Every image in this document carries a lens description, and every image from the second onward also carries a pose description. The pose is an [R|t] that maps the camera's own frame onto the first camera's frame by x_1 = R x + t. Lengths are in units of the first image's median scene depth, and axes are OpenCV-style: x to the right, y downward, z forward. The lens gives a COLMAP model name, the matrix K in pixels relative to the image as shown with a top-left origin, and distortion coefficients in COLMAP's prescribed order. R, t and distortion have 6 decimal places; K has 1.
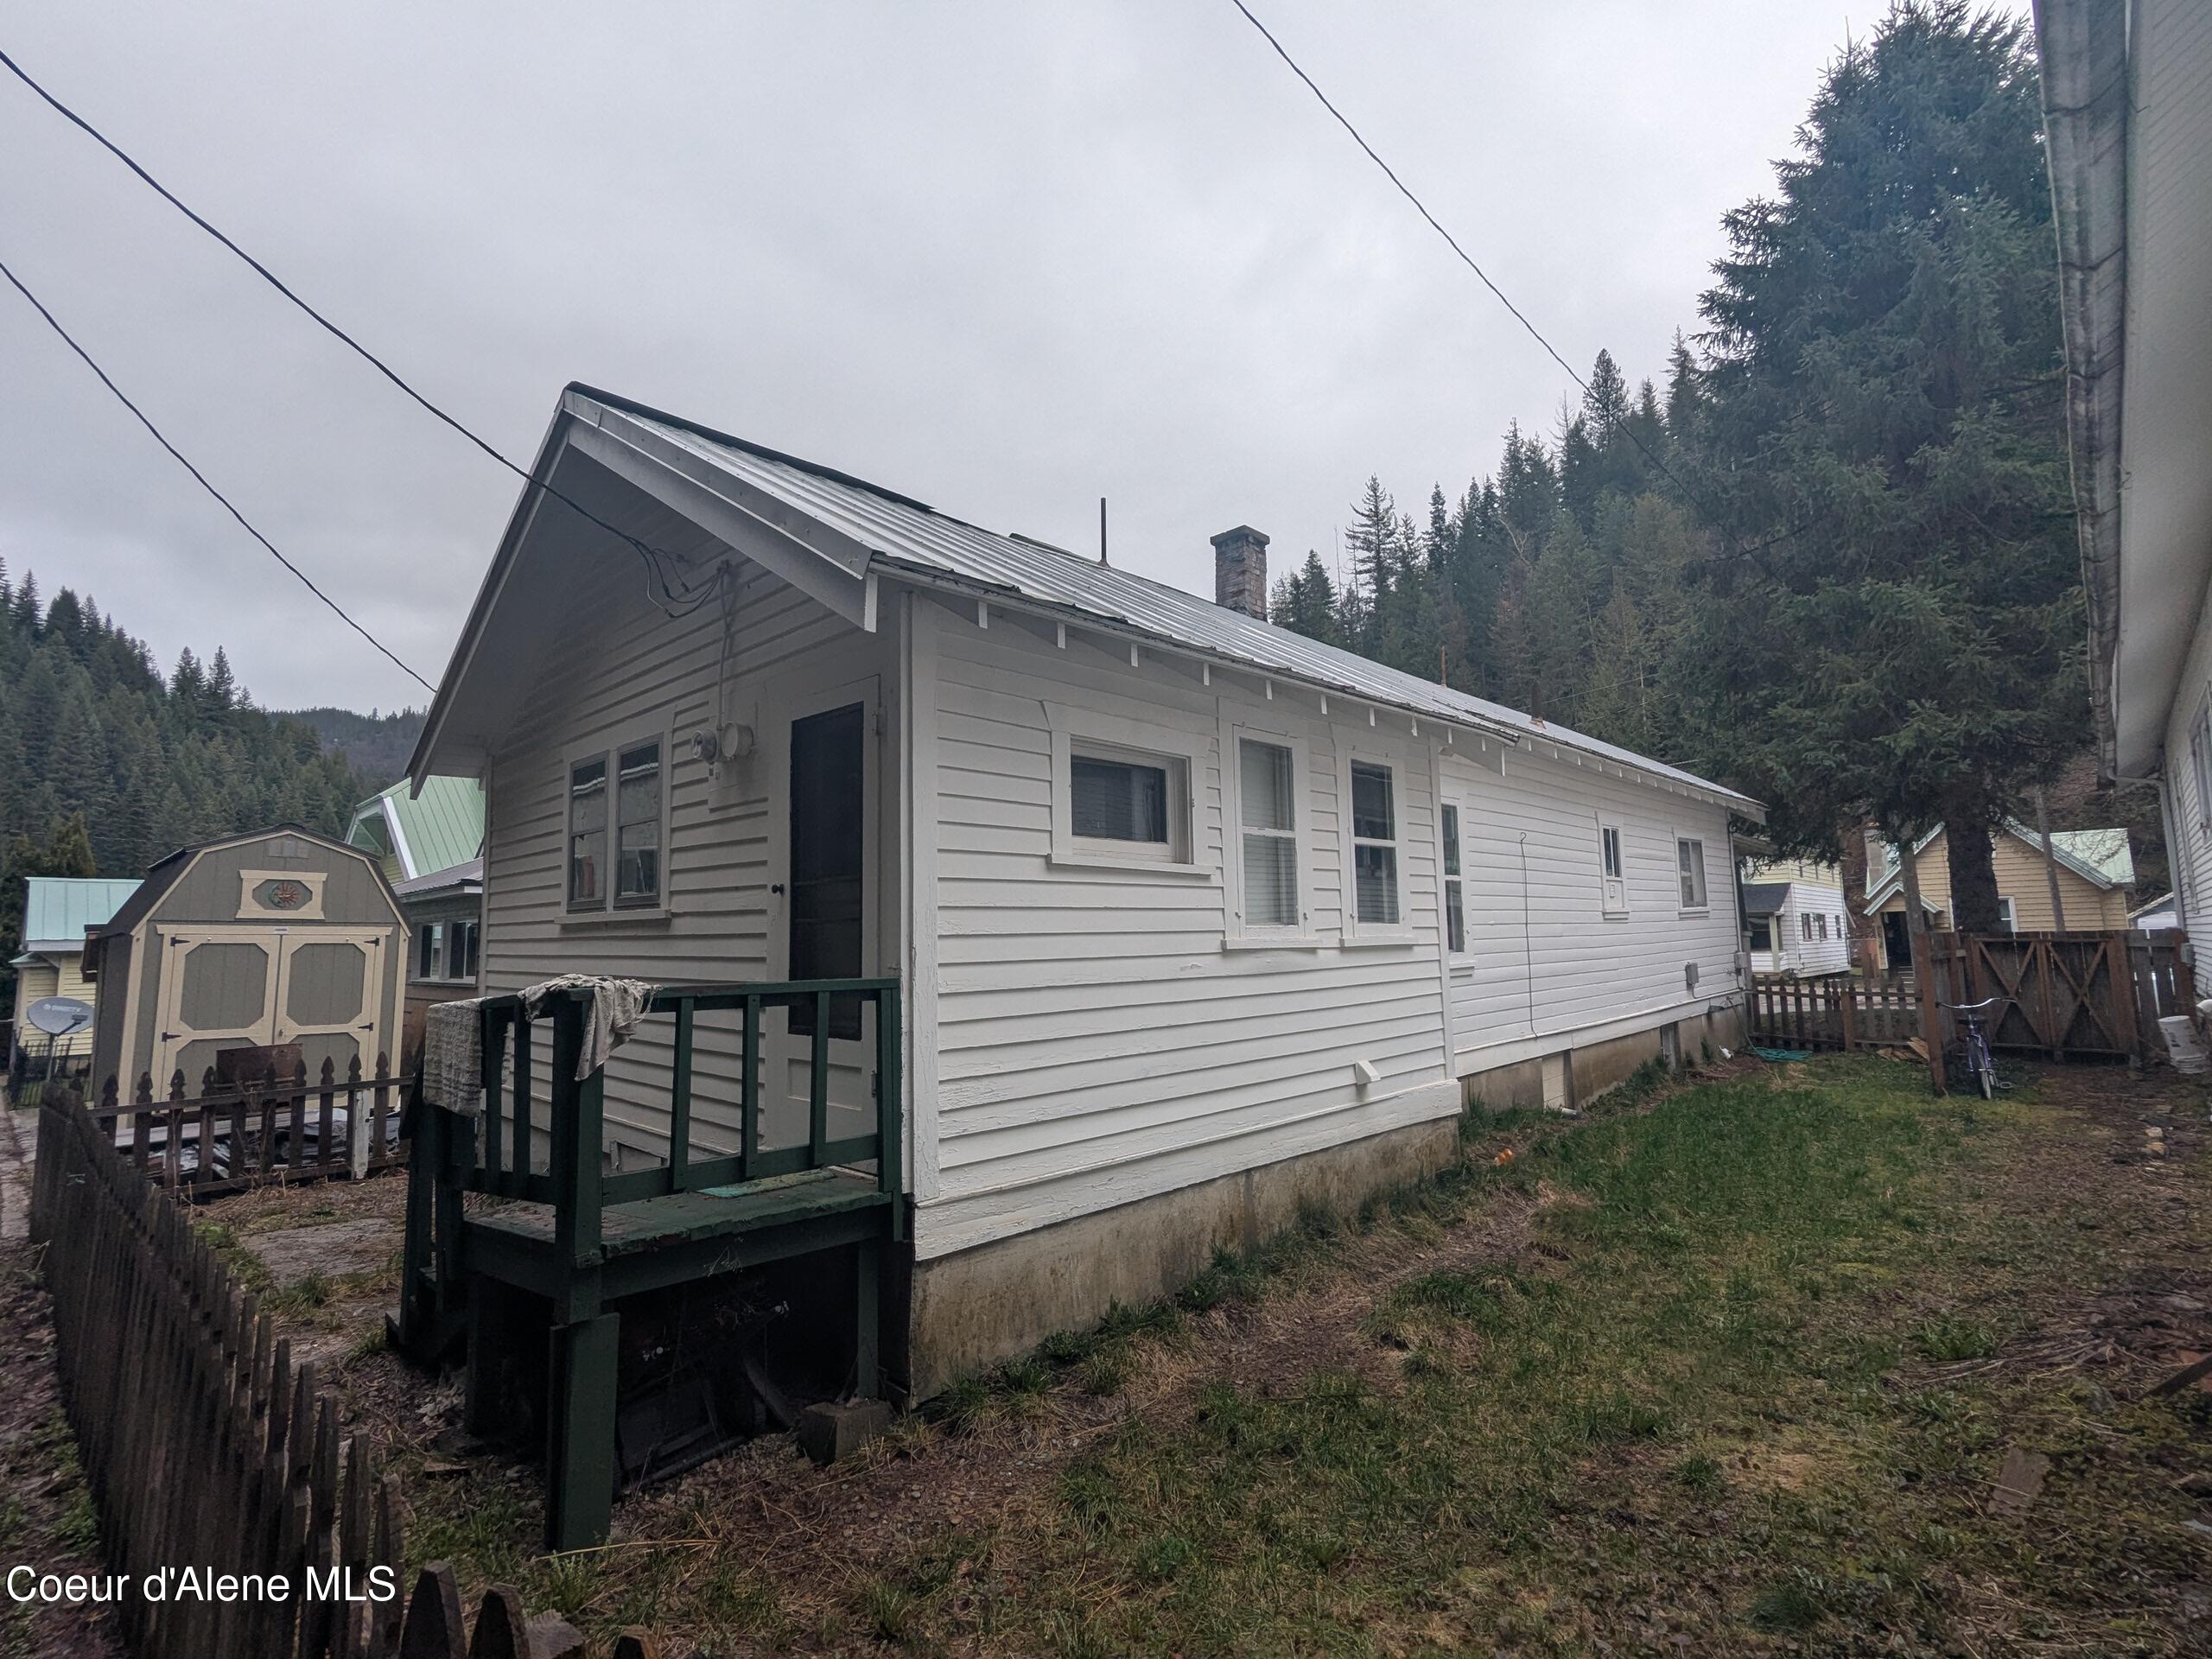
lens RADIAL K [[1049.0, 0, 1099.9], [0, 1049.0, 830.3], [0, 0, 1]] dist [-0.002459, 0.003365]
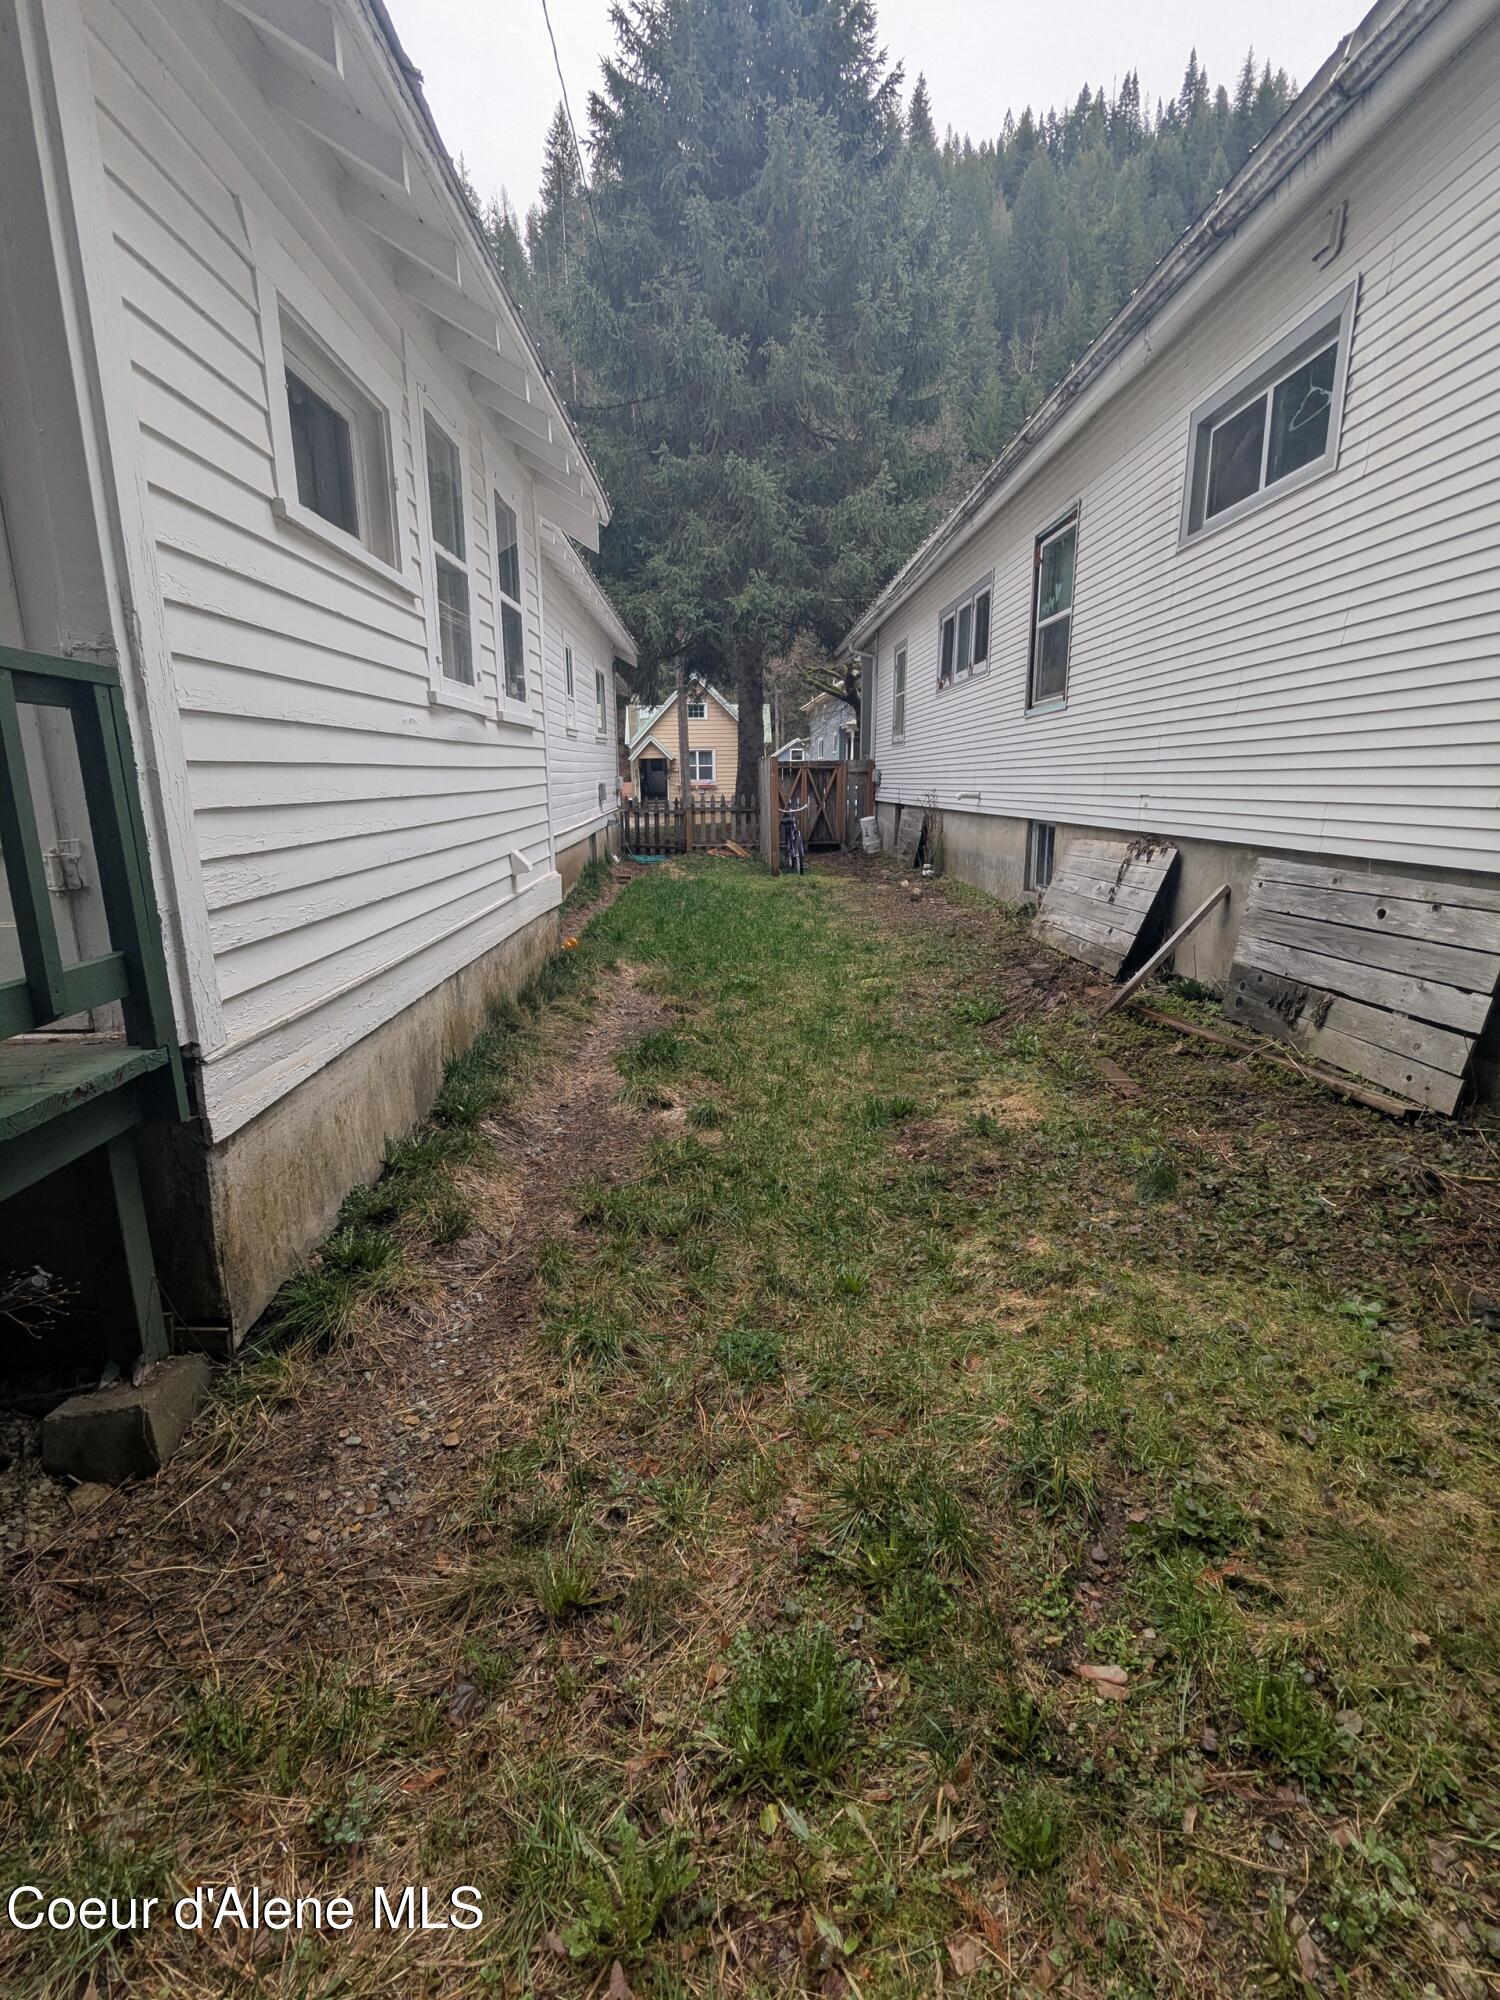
lens RADIAL K [[948.5, 0, 753.8], [0, 948.5, 1003.8], [0, 0, 1]] dist [-0.002459, 0.003365]
pose [[0.696394, -0.156041, 0.700490, -0.302288], [-0.078279, 0.953736, 0.290275, 0.128713], [-0.713377, -0.256980, 0.651962, 0.383784]]
